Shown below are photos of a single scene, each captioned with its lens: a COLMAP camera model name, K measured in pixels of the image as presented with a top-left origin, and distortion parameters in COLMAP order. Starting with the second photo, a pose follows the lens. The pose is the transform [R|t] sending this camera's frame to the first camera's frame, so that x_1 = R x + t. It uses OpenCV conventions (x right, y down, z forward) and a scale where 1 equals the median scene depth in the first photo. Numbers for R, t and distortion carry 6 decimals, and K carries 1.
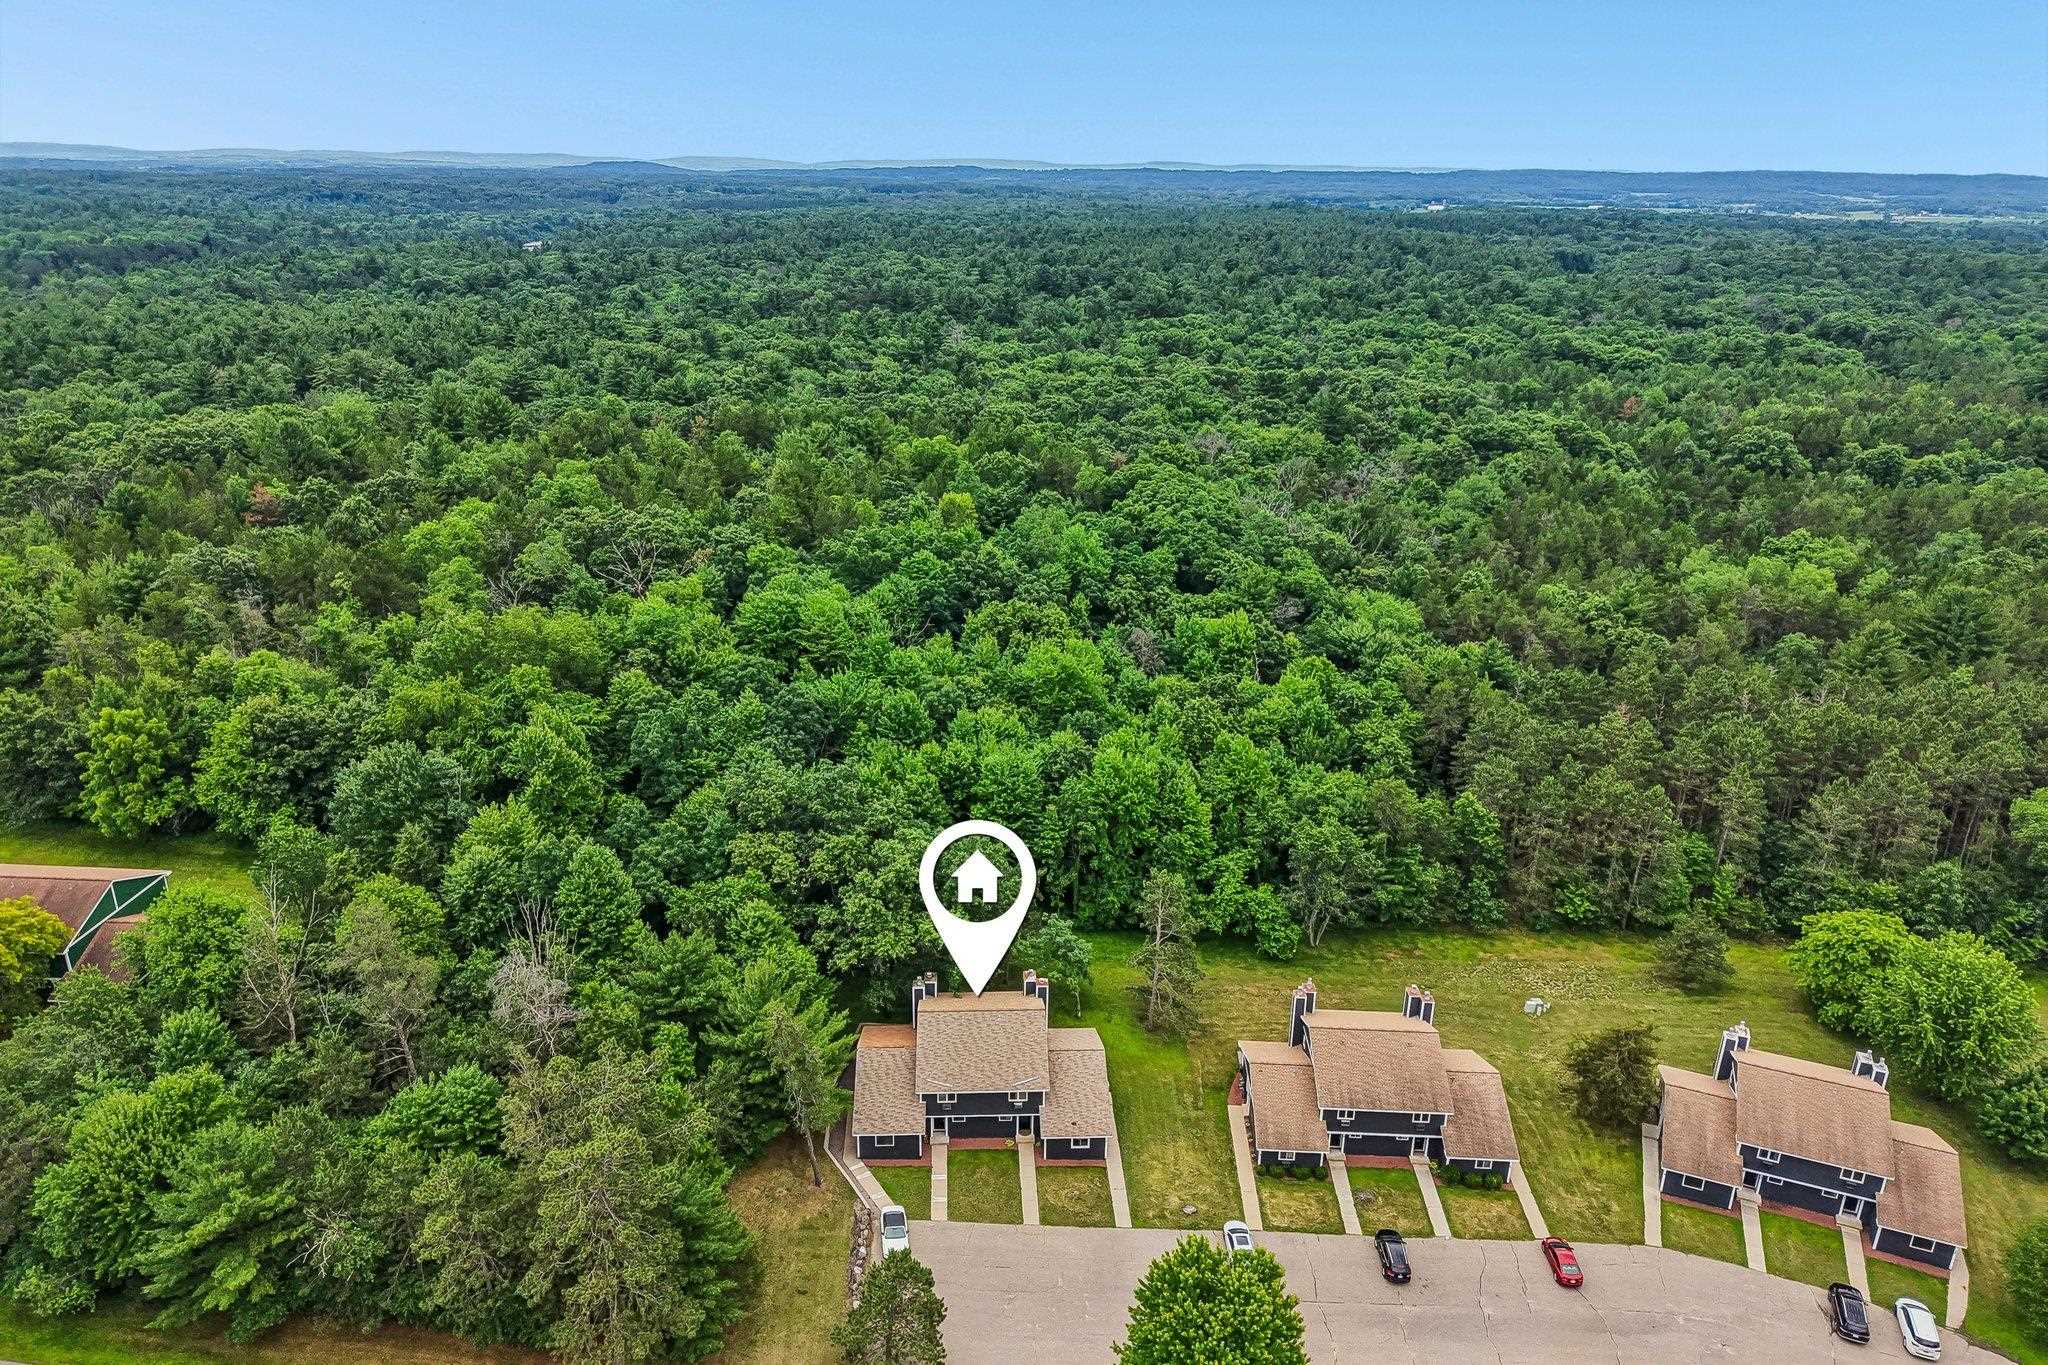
lens RADIAL K [[1375.0, 0, 1026.8], [0, 1375.0, 668.9], [0, 0, 1]] dist [0.033732, -0.043057]
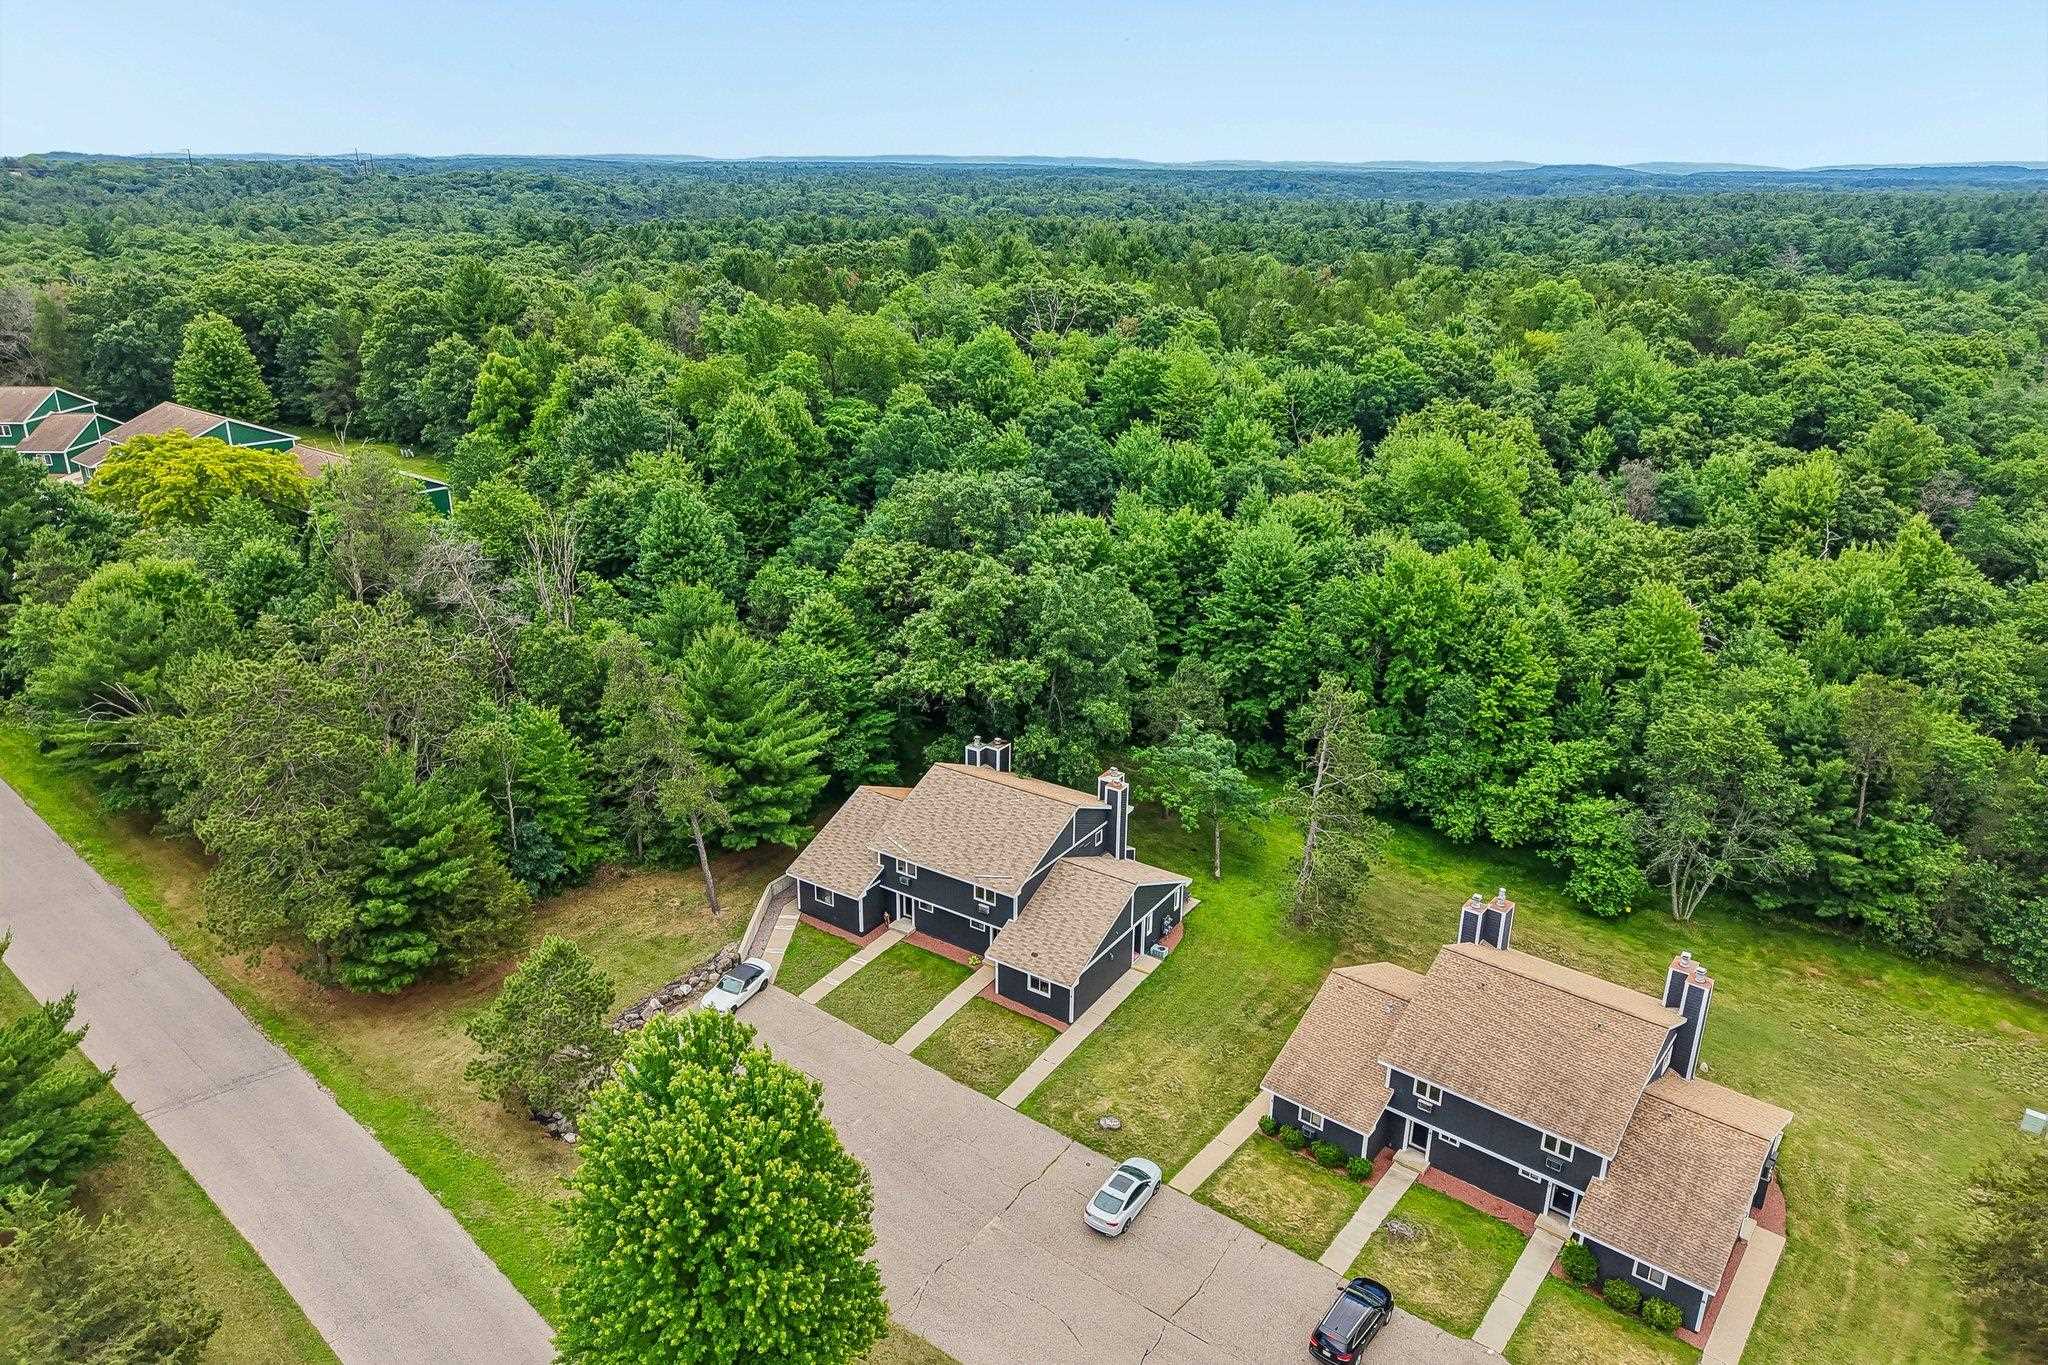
lens RADIAL K [[1366.5, 0, 1002.1], [0, 1366.5, 684.1], [0, 0, 1]] dist [-0.002028, -0.003496]
pose [[0.796303, 0.203434, -0.569663, 0.352082], [-0.200080, 0.977323, 0.069334, 0.140747], [0.570850, 0.058768, 0.818948, 0.389730]]
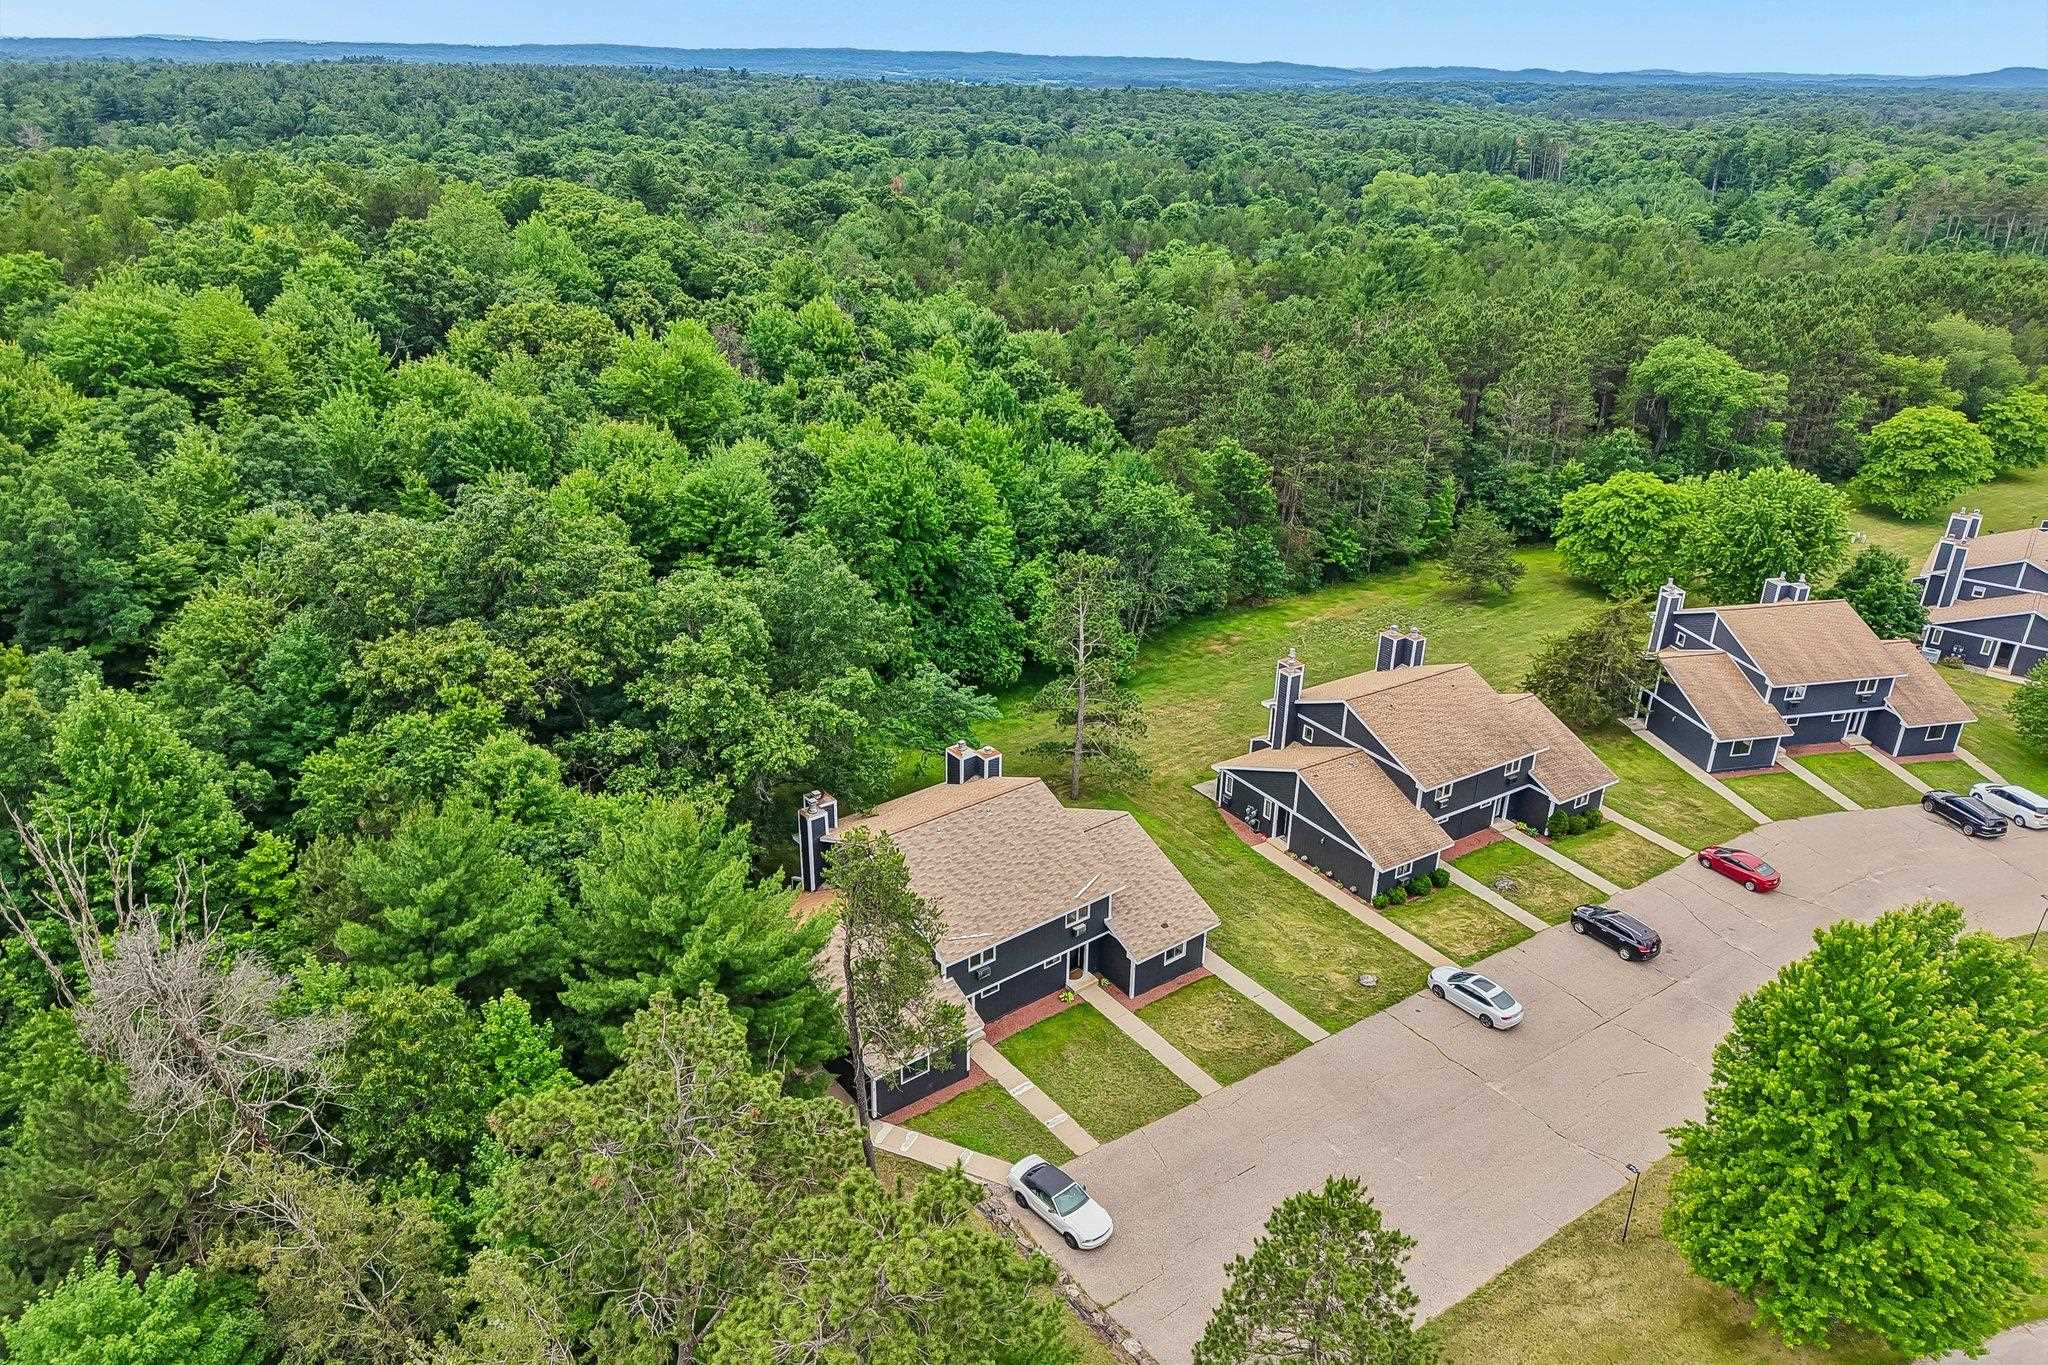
lens RADIAL K [[1375.0, 0, 1026.8], [0, 1375.0, 668.9], [0, 0, 1]] dist [0.033732, -0.043057]
pose [[0.816414, -0.232512, 0.528588, -0.290295], [0.193420, 0.972588, 0.129076, 0.115644], [-0.544110, -0.003140, 0.839008, 0.475316]]
